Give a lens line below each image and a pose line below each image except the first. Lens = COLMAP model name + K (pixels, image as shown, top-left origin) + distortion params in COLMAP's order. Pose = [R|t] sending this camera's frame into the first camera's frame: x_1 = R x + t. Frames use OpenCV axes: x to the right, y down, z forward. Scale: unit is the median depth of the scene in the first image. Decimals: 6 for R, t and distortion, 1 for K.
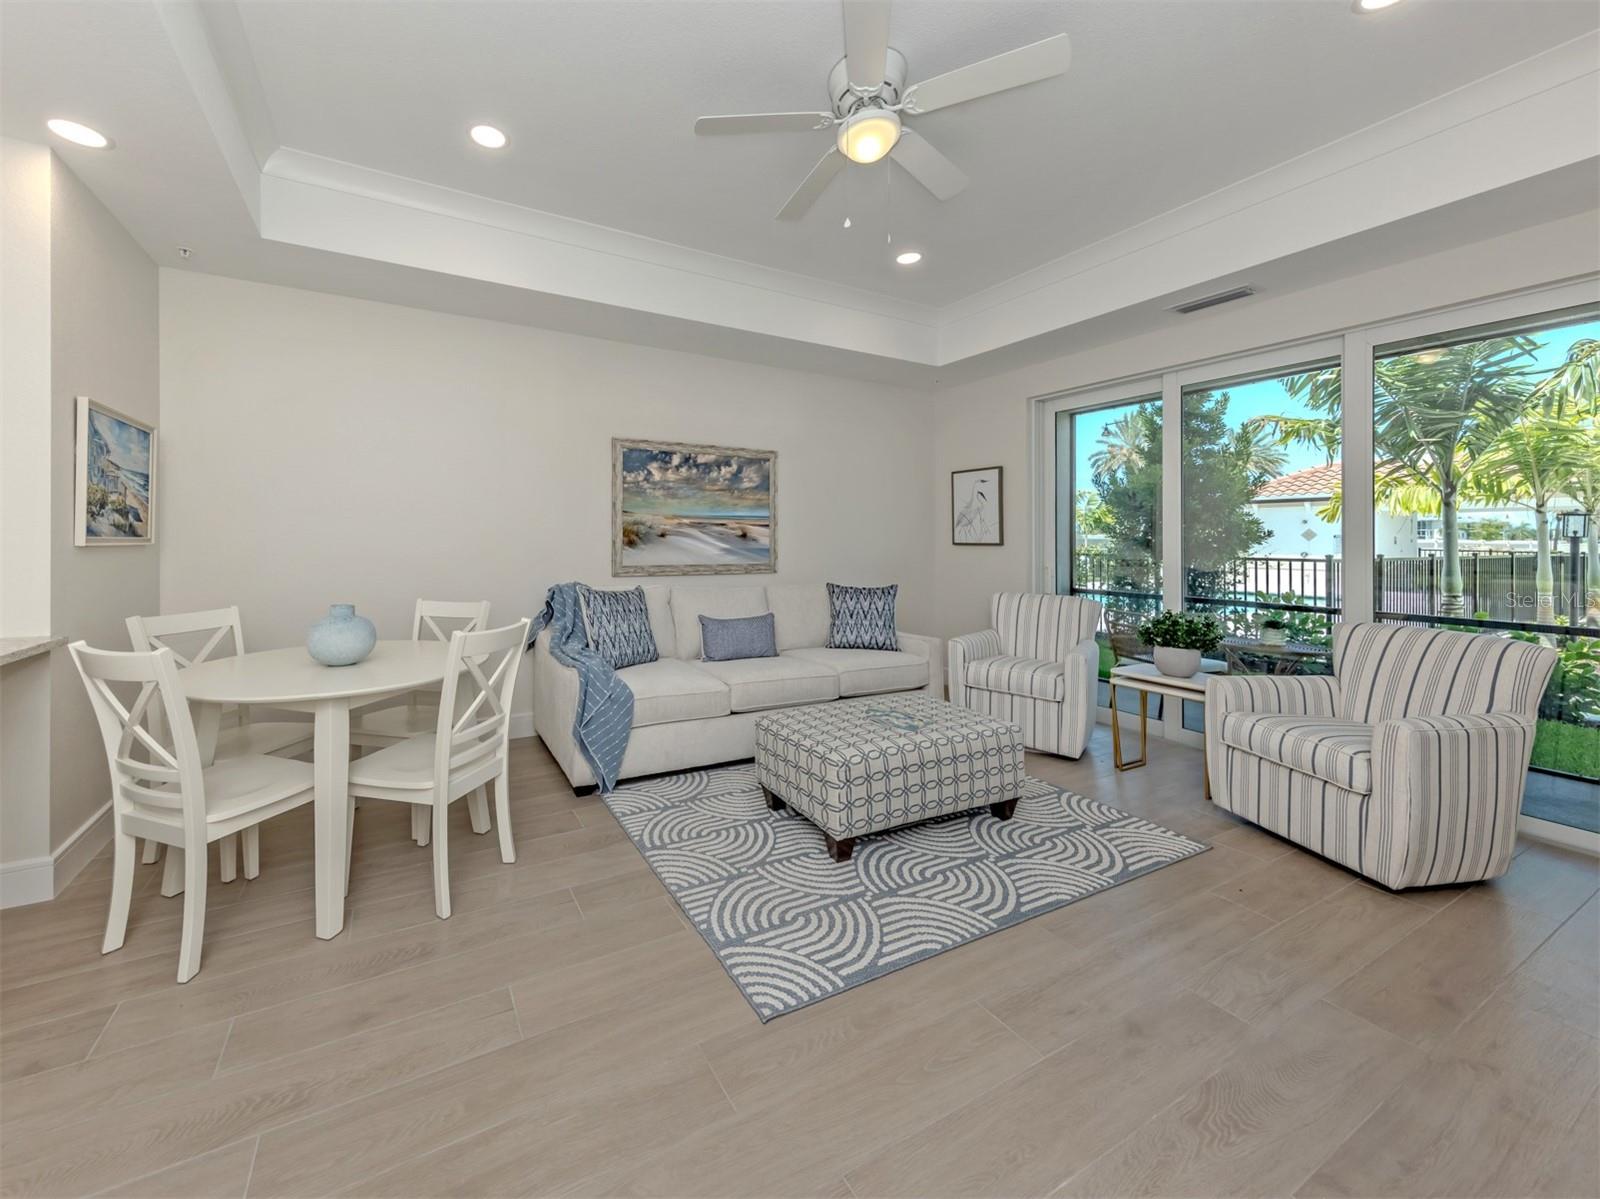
lens RADIAL K [[619.9, 0, 706.7], [0, 619.9, 537.3], [0, 0, 1]] dist [0.010539, -0.002122]
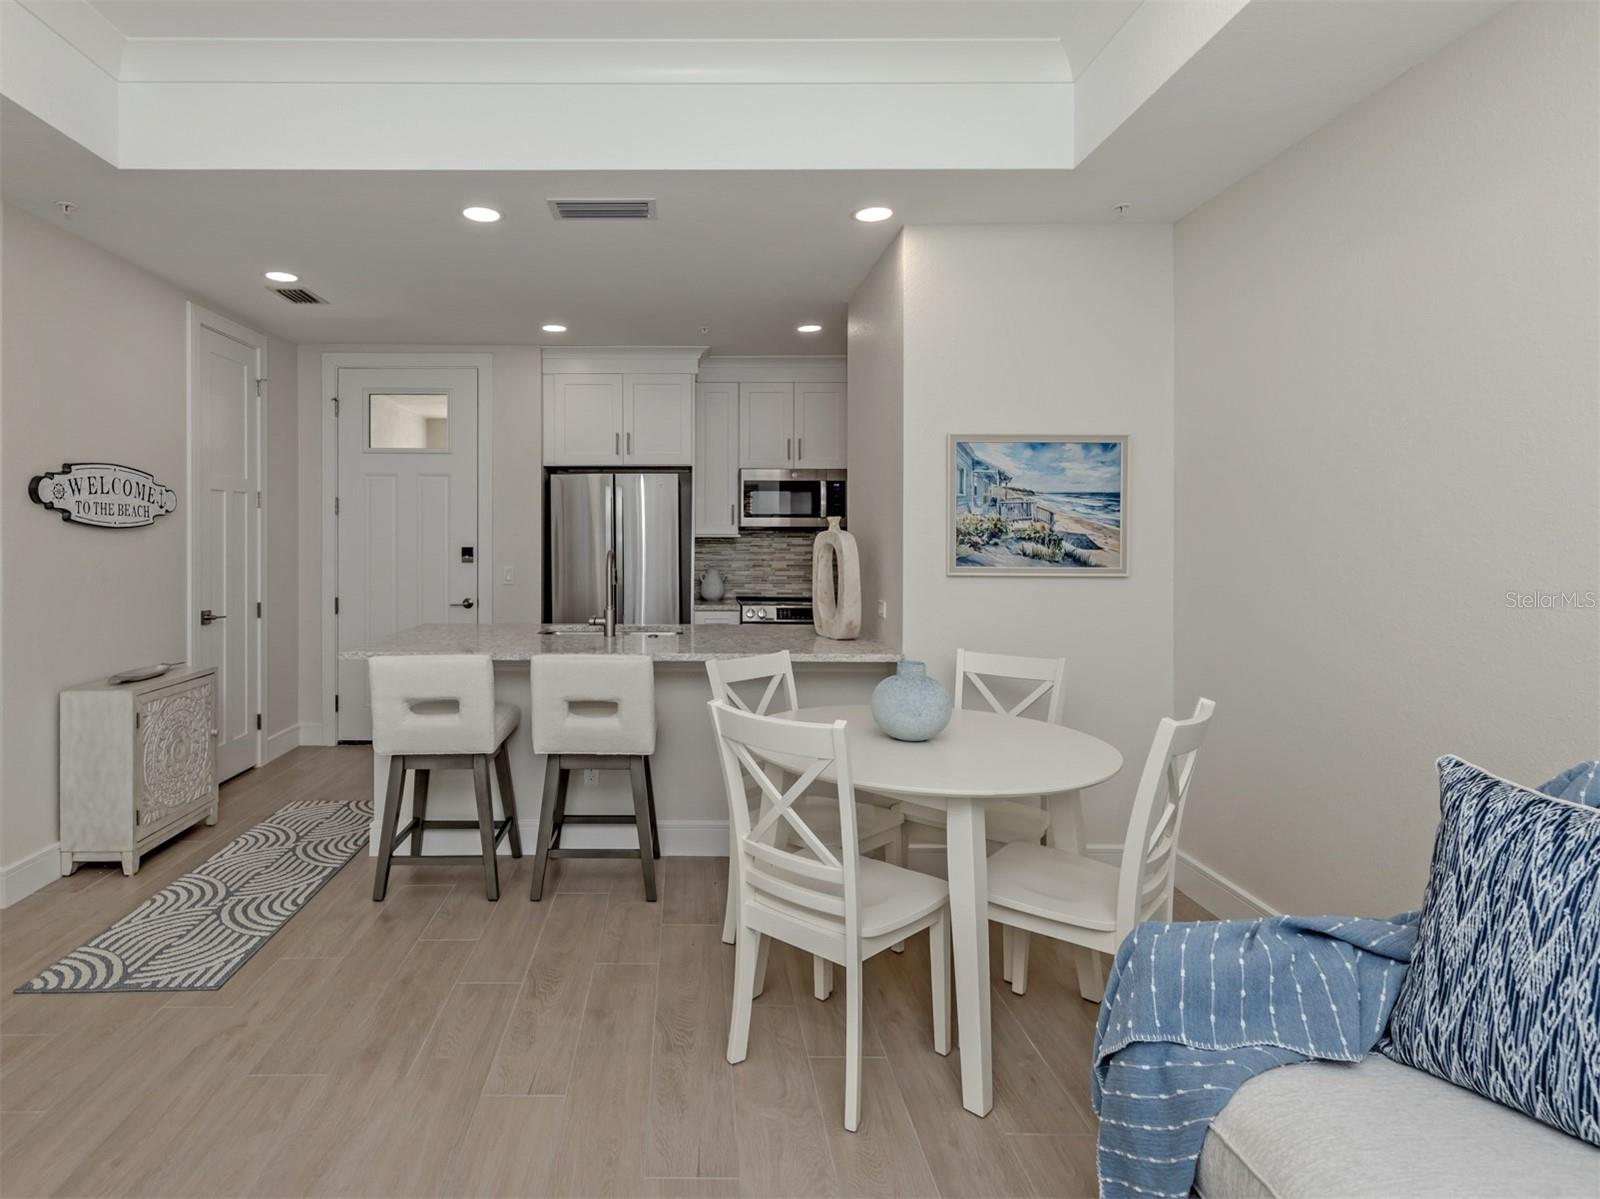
lens RADIAL K [[874.8, 0, 662.9], [0, 874.8, 524.7], [0, 0, 1]] dist [0.017593, -0.007480]
pose [[-0.477187, -0.020569, -0.878561, 0.348293], [-0.000416, 0.999731, -0.023180, -0.024021], [0.878802, -0.010696, -0.477067, 0.836869]]
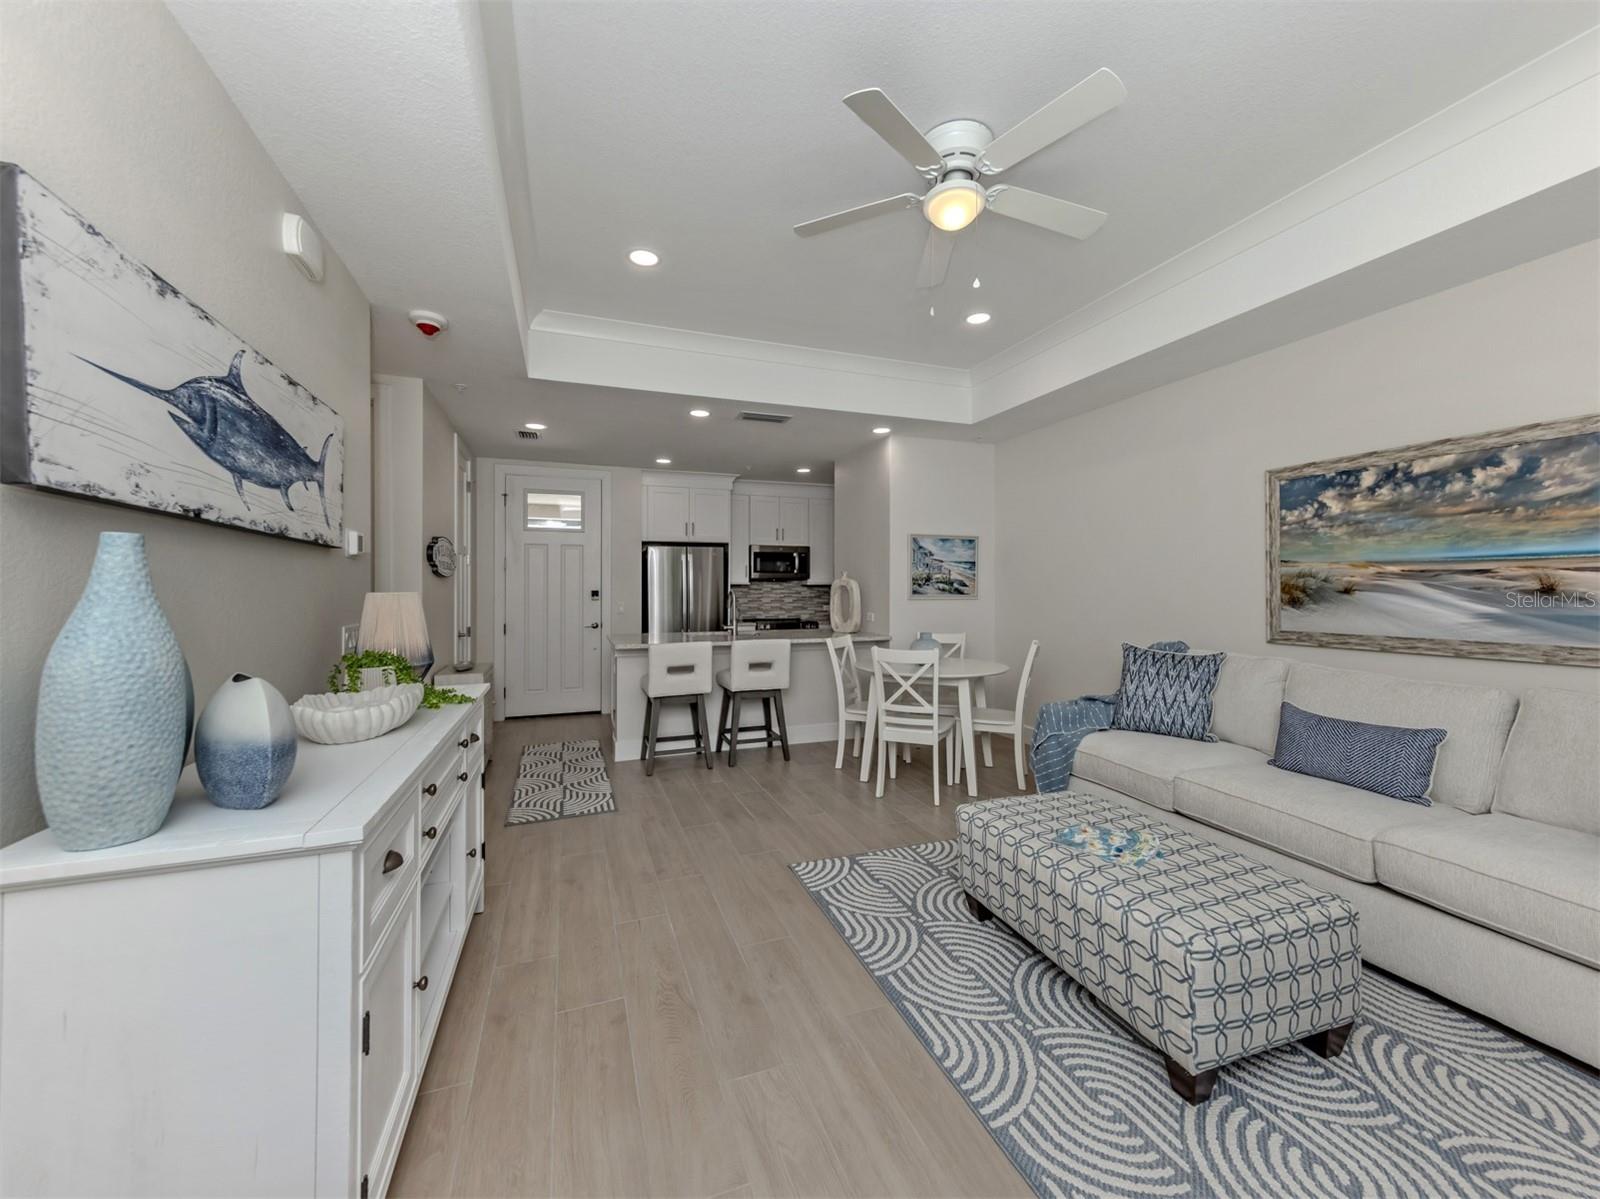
lens RADIAL K [[632.1, 0, 783.0], [0, 632.1, 577.3], [0, 0, 1]] dist [0.009986, -0.000731]
pose [[-0.142940, -0.024470, -0.989429, 0.879373], [0.007852, 0.999635, -0.025857, -0.006202], [0.989700, -0.011465, -0.142696, 0.571054]]
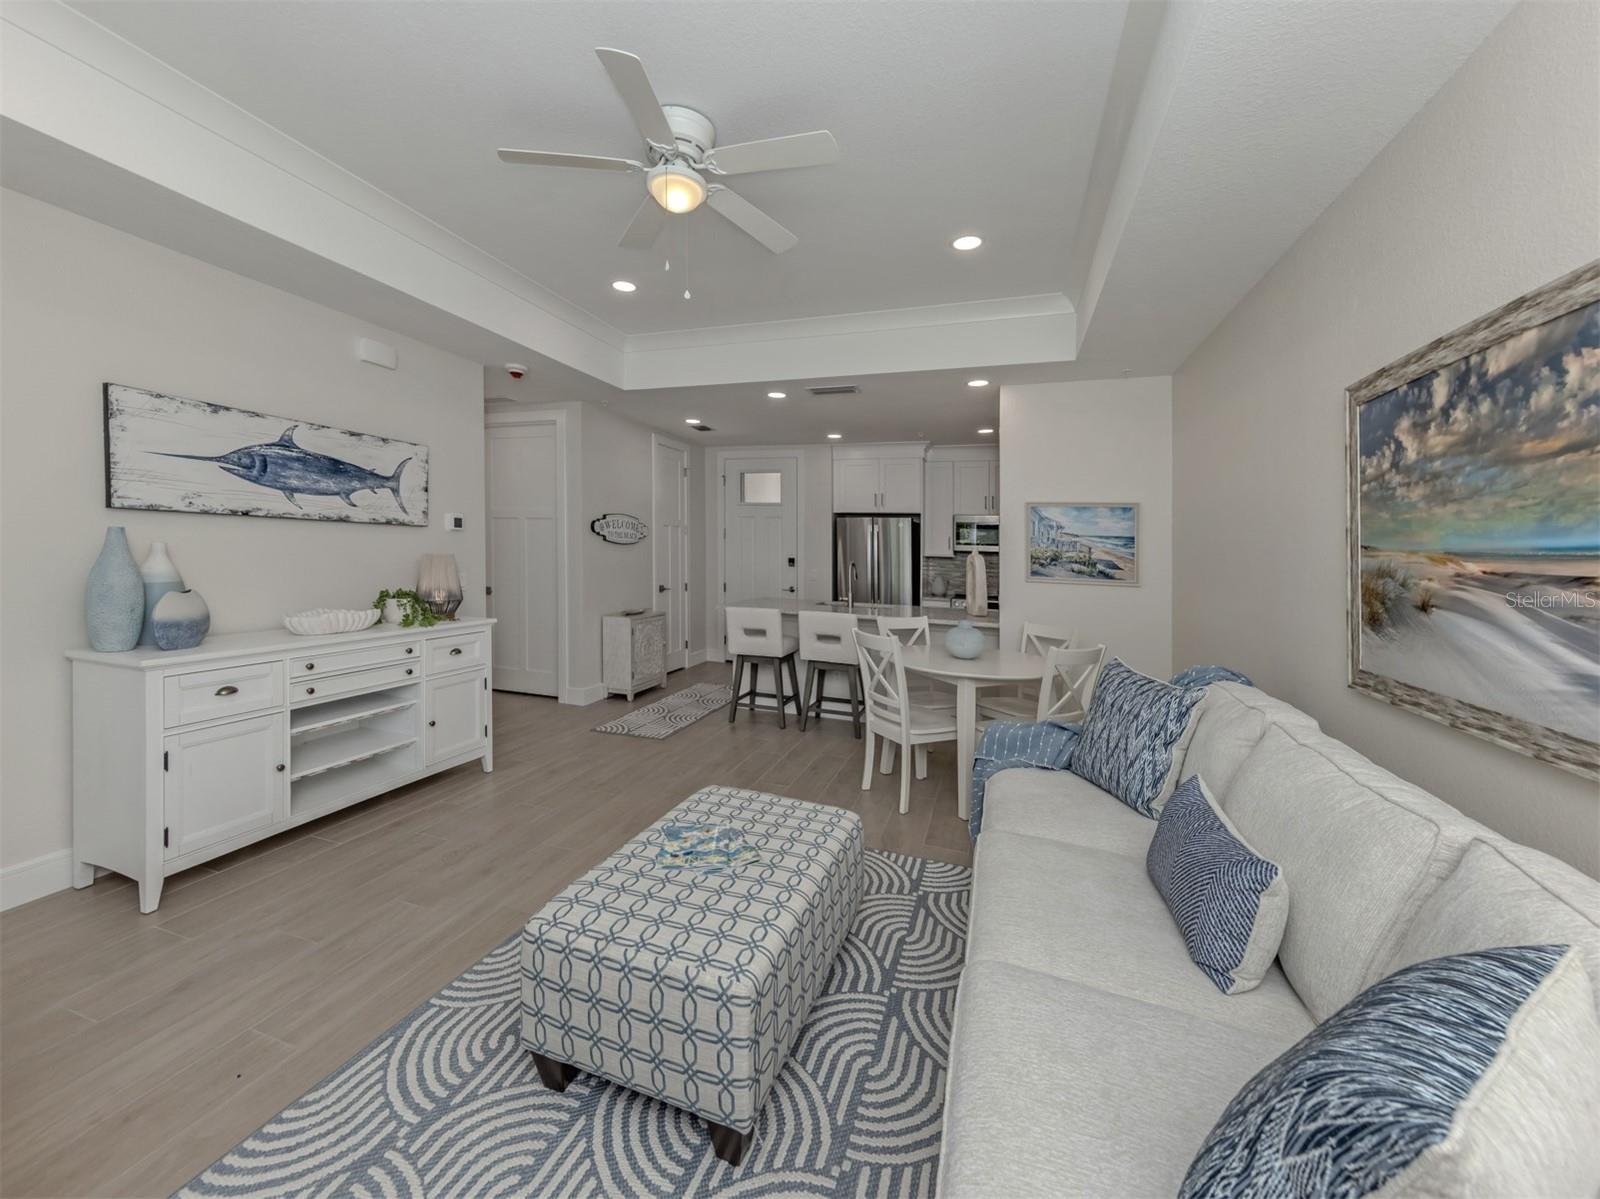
lens RADIAL K [[632.1, 0, 756.0], [0, 632.1, 551.1], [0, 0, 1]] dist [0.009986, -0.000731]
pose [[-0.747153, -0.026992, -0.664103, 0.576568], [-0.030843, 0.999507, -0.005925, -0.026240], [0.663936, 0.016056, -0.747617, 1.232234]]
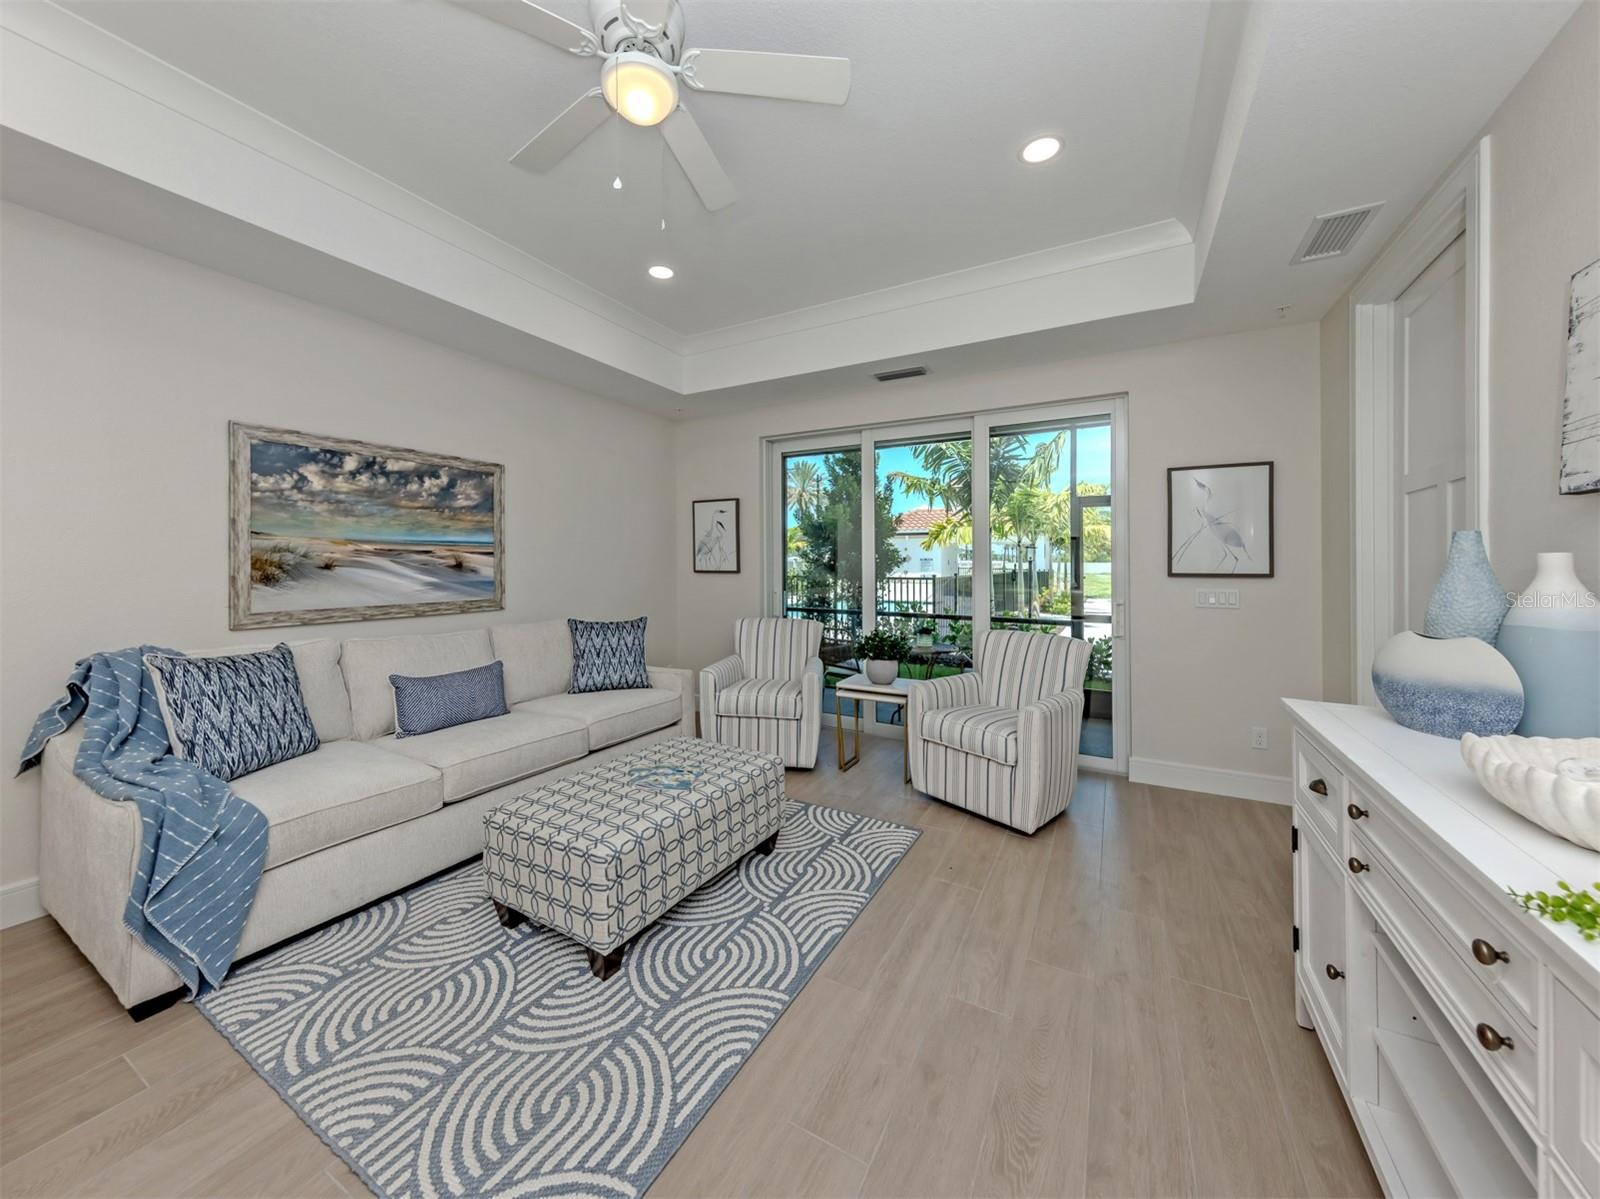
lens RADIAL K [[582.4, 0, 799.2], [0, 582.4, 562.6], [0, 0, 1]] dist [0.010539, -0.001865]
pose [[0.824661, -0.004390, 0.565610, -0.005457], [0.000683, 0.999977, 0.006765, -0.014874], [-0.565626, -0.005193, 0.824645, 0.158701]]
